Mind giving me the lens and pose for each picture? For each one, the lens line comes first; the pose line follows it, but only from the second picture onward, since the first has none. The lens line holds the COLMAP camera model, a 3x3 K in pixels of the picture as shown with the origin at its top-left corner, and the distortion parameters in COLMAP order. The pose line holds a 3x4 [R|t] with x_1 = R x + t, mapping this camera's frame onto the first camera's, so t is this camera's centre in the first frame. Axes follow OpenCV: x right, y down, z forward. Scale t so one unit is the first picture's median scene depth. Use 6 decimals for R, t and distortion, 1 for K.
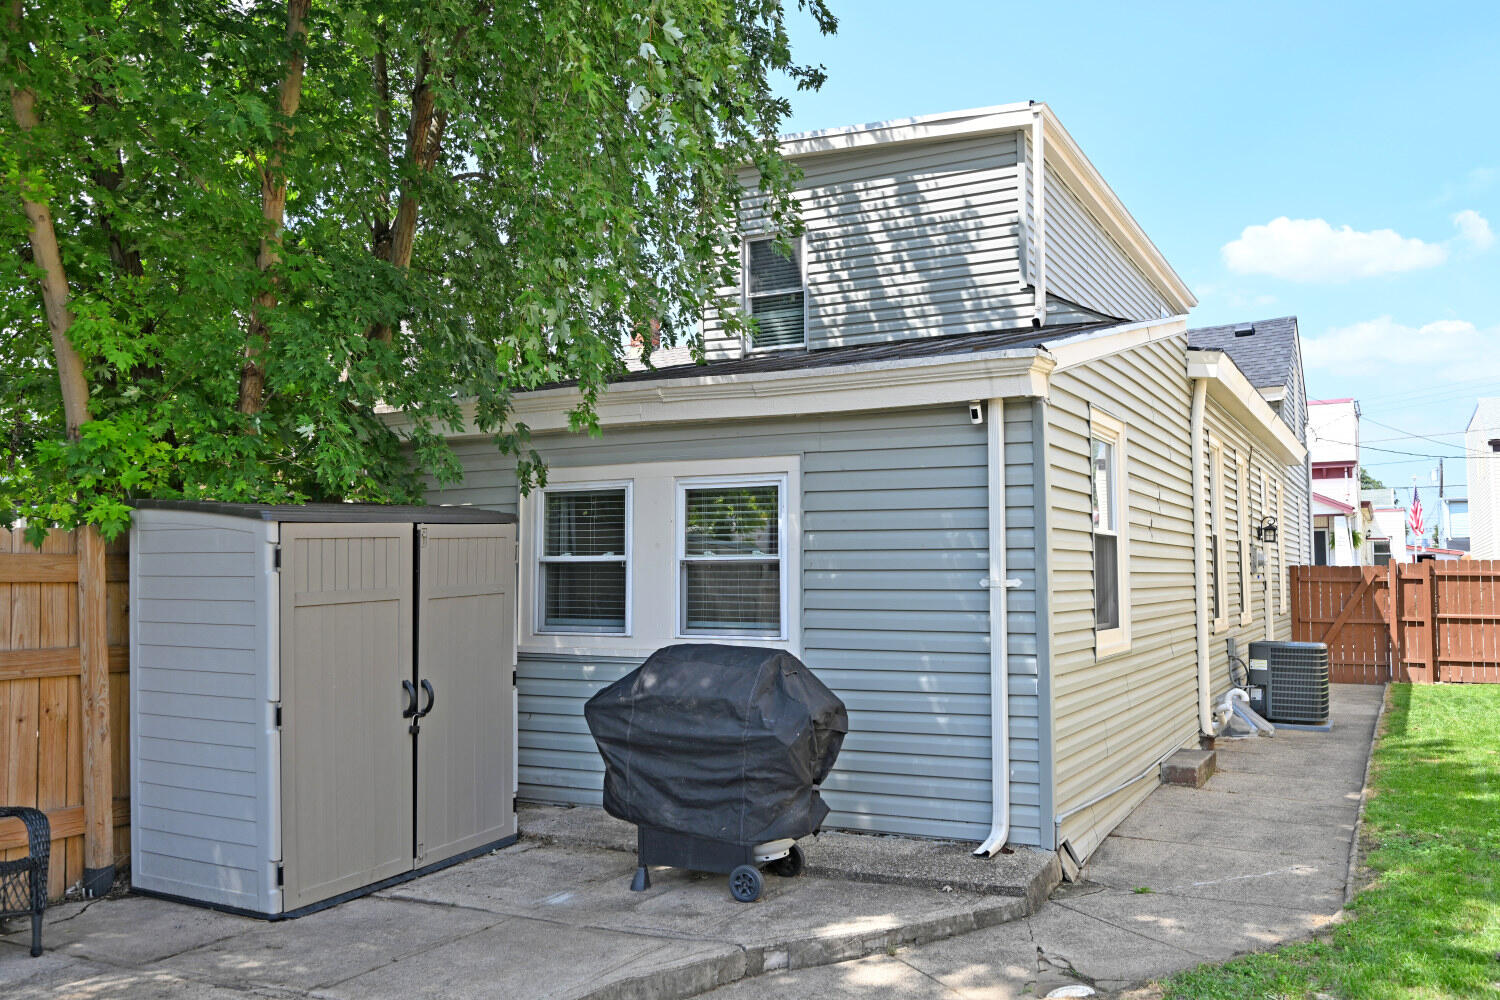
lens RADIAL K [[1207.7, 0, 745.9], [0, 1207.7, 491.8], [0, 0, 1]] dist [-0.005625, 0.000253]
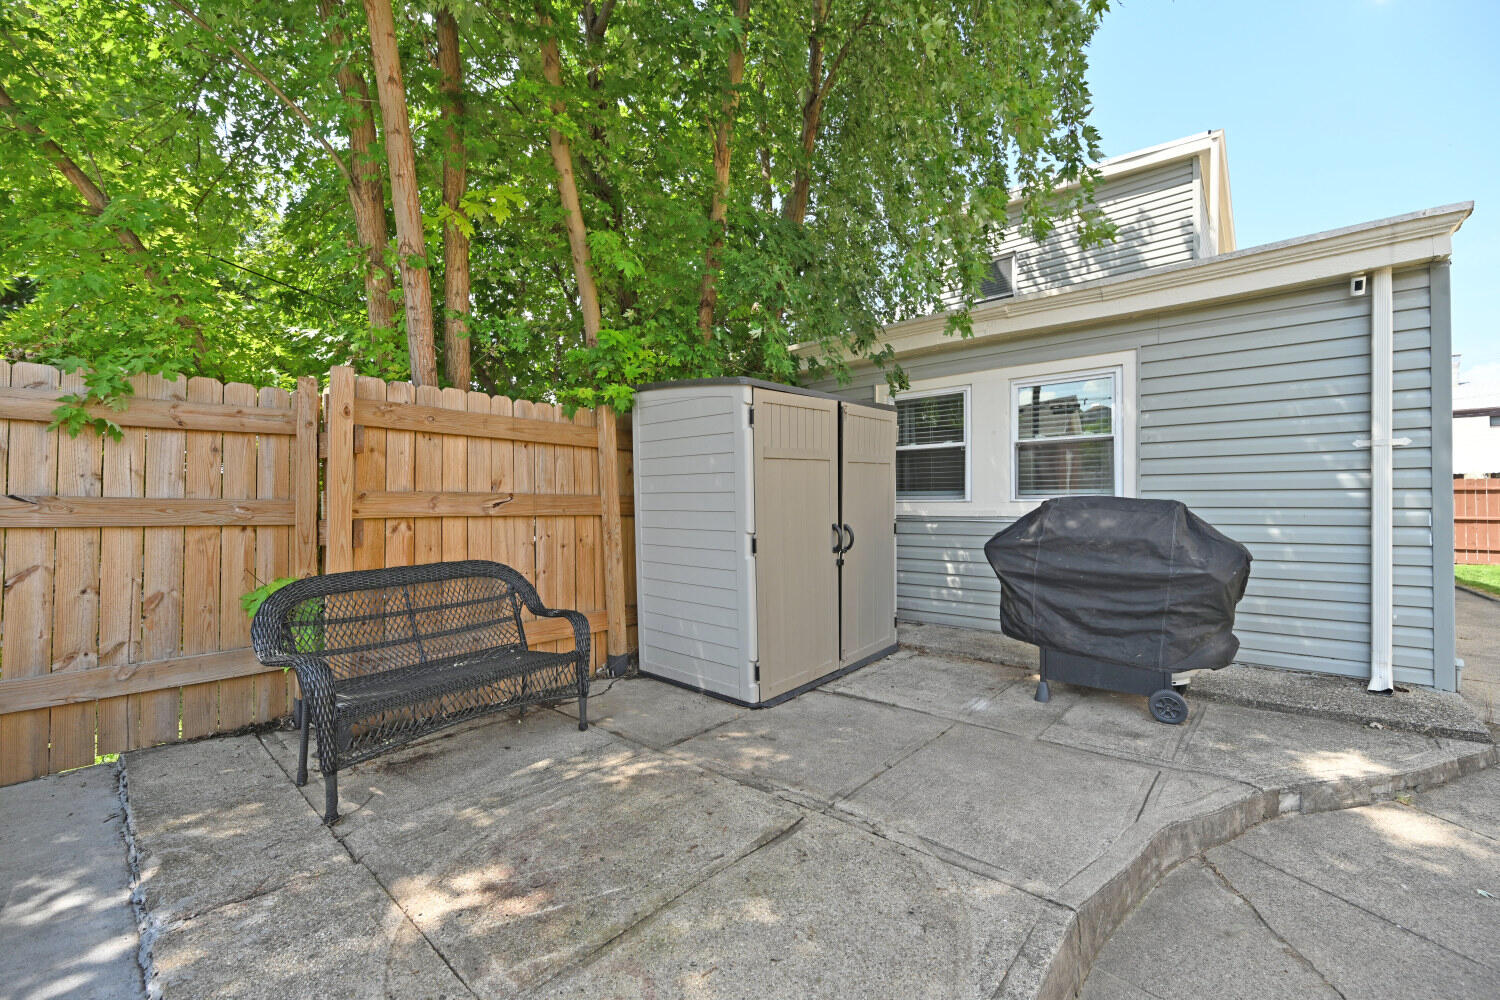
lens RADIAL K [[592.1, 0, 742.7], [0, 592.1, 498.9], [0, 0, 1]] dist [-0.002261, 0.000612]
pose [[0.974276, 0.002522, -0.225345, -0.245055], [0.010715, 0.998288, 0.057501, 0.096635], [0.225105, -0.058437, 0.972581, 0.384301]]
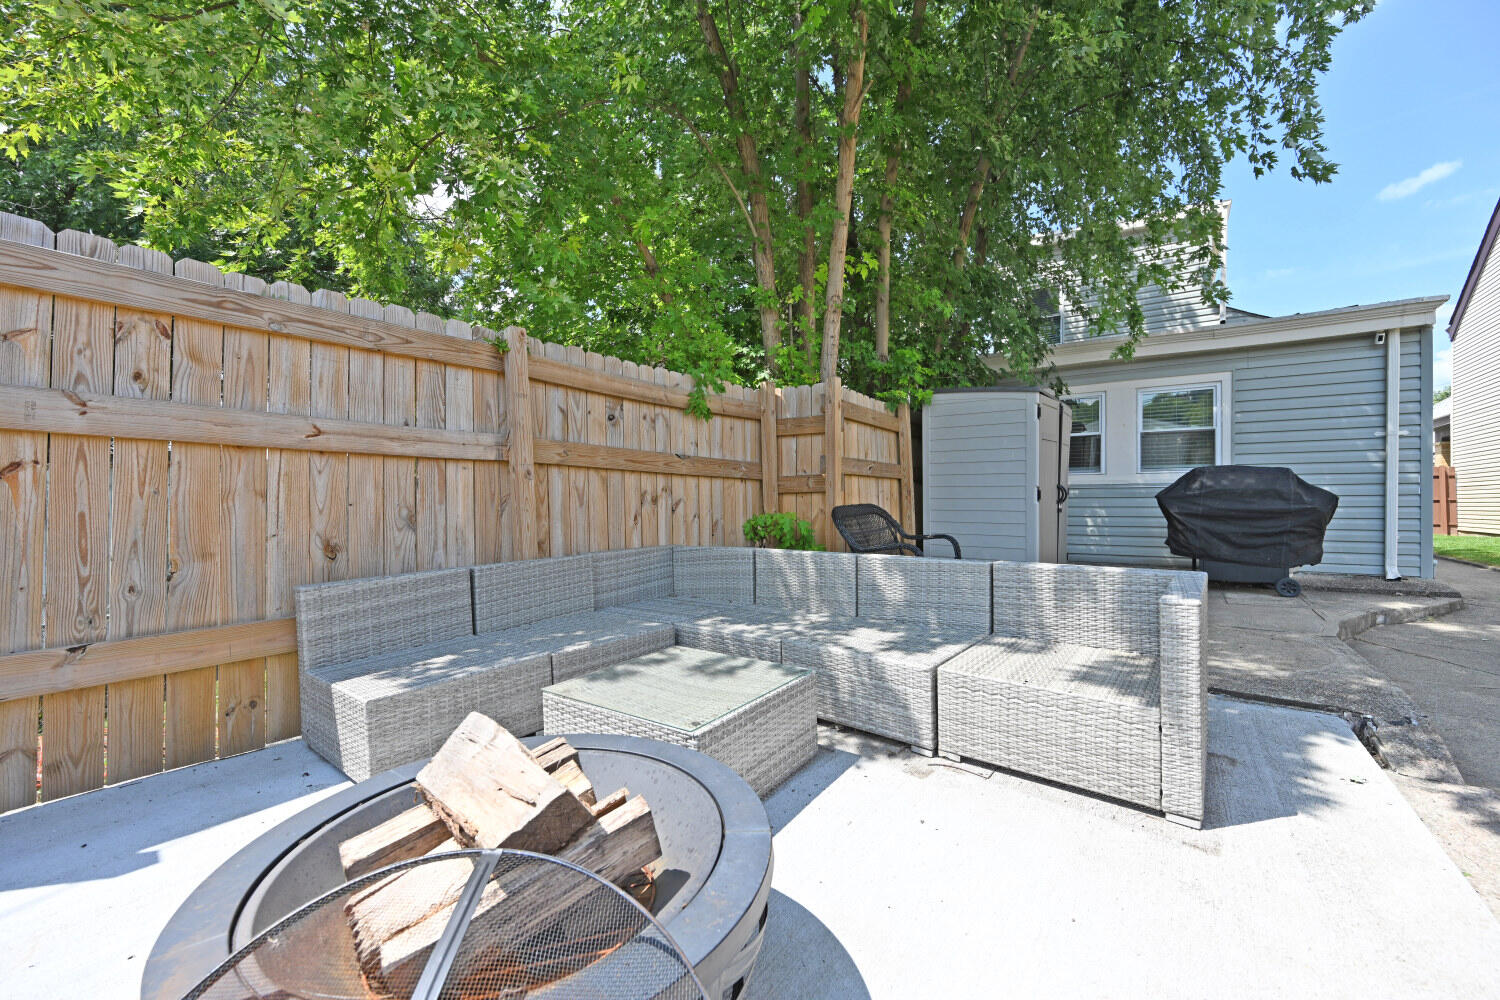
lens RADIAL K [[592.1, 0, 748.0], [0, 592.1, 498.3], [0, 0, 1]] dist [-0.002261, 0.000612]
pose [[0.992402, 0.004426, -0.122958, -0.682996], [0.003772, 0.997788, 0.066363, 0.118930], [0.122980, -0.066322, 0.990190, 0.005979]]
